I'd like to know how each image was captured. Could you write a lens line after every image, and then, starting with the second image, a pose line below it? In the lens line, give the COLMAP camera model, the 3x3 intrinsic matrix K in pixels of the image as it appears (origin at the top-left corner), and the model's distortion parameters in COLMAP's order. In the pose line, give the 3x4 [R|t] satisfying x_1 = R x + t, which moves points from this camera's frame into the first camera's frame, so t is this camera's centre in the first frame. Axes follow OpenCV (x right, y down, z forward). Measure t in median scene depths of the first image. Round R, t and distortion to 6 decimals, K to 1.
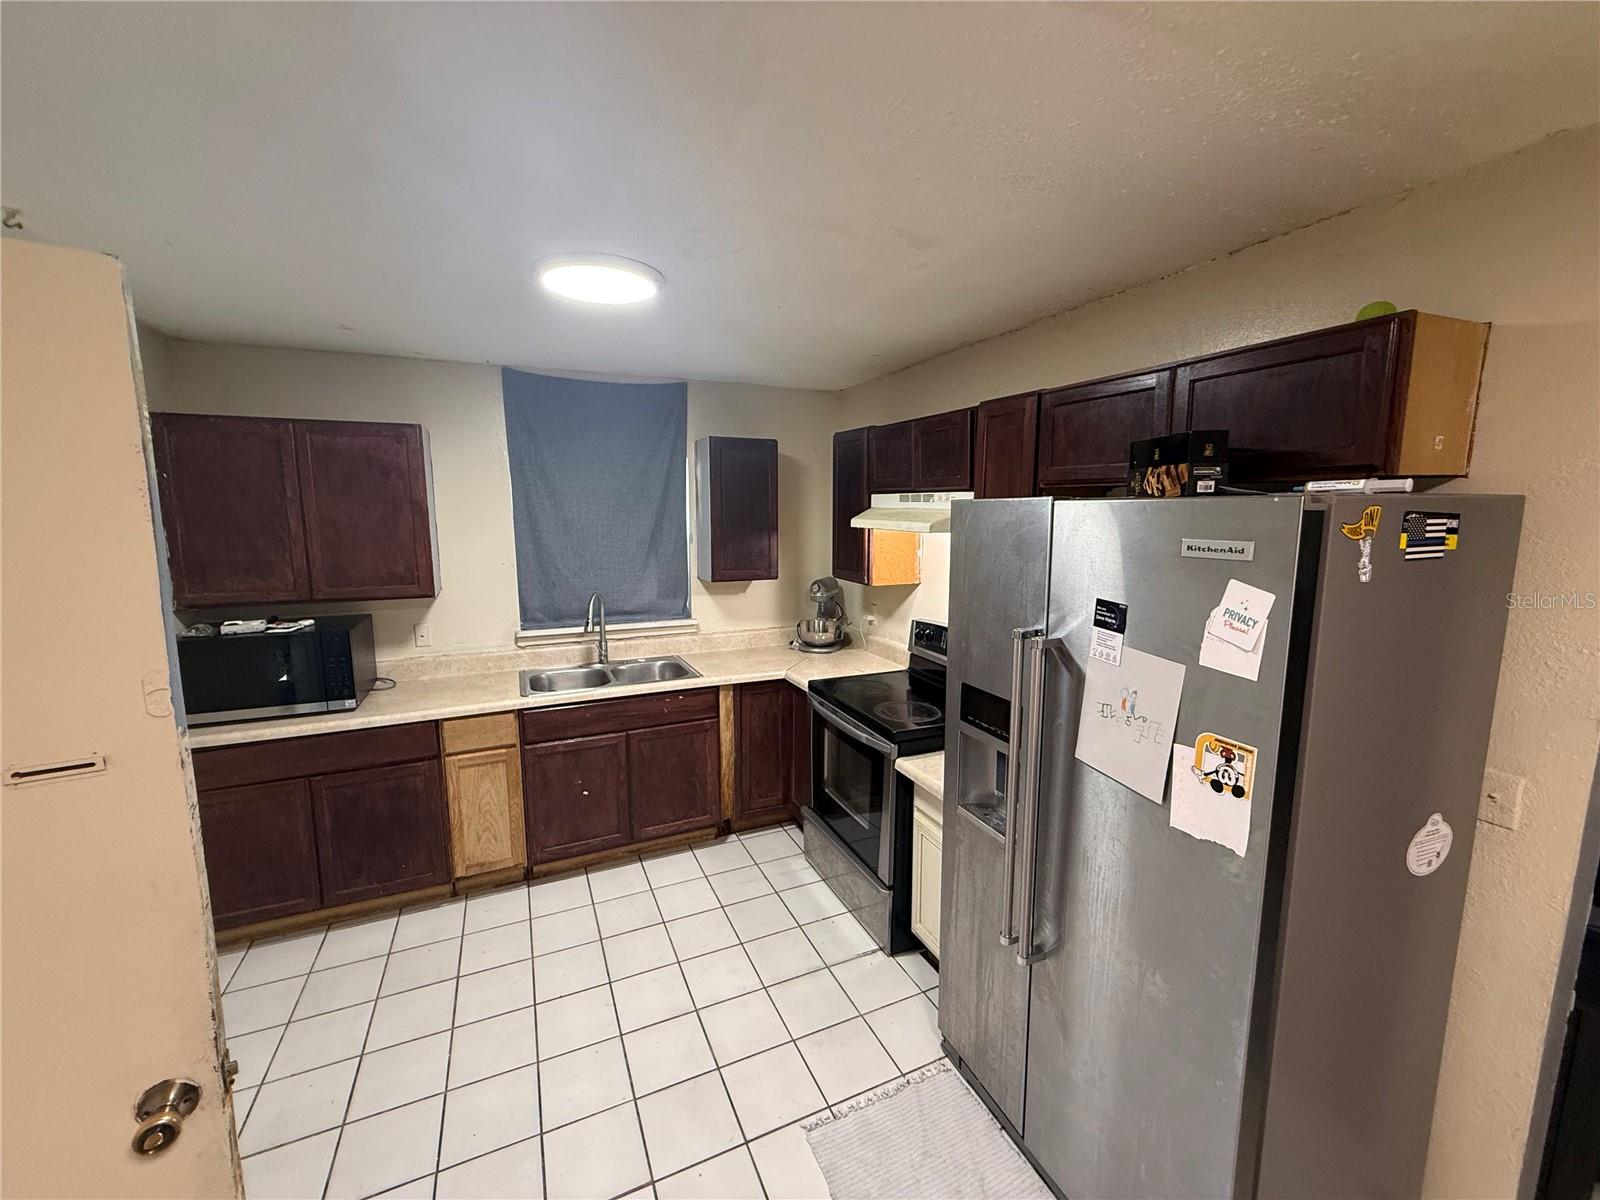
lens RADIAL K [[639.9, 0, 796.6], [0, 639.9, 598.4], [0, 0, 1]] dist [0.001334, -0.000331]
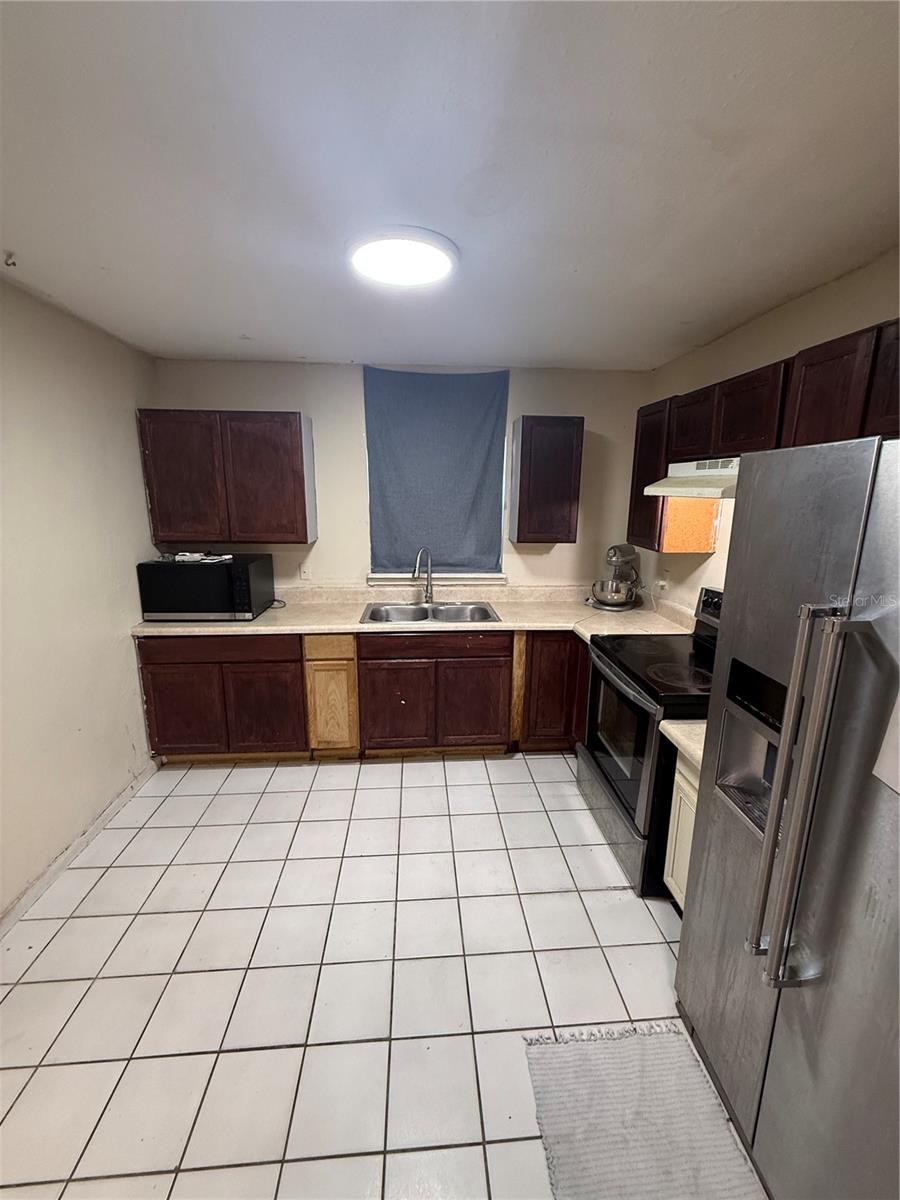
lens RADIAL K [[479.9, 0, 450.6], [0, 479.9, 596.3], [0, 0, 1]] dist [0.001334, -0.000331]
pose [[0.939954, 0.082107, -0.331277, 0.064983], [-0.057145, 0.994791, 0.084417, 0.005975], [0.336482, -0.060418, 0.939750, 0.146746]]
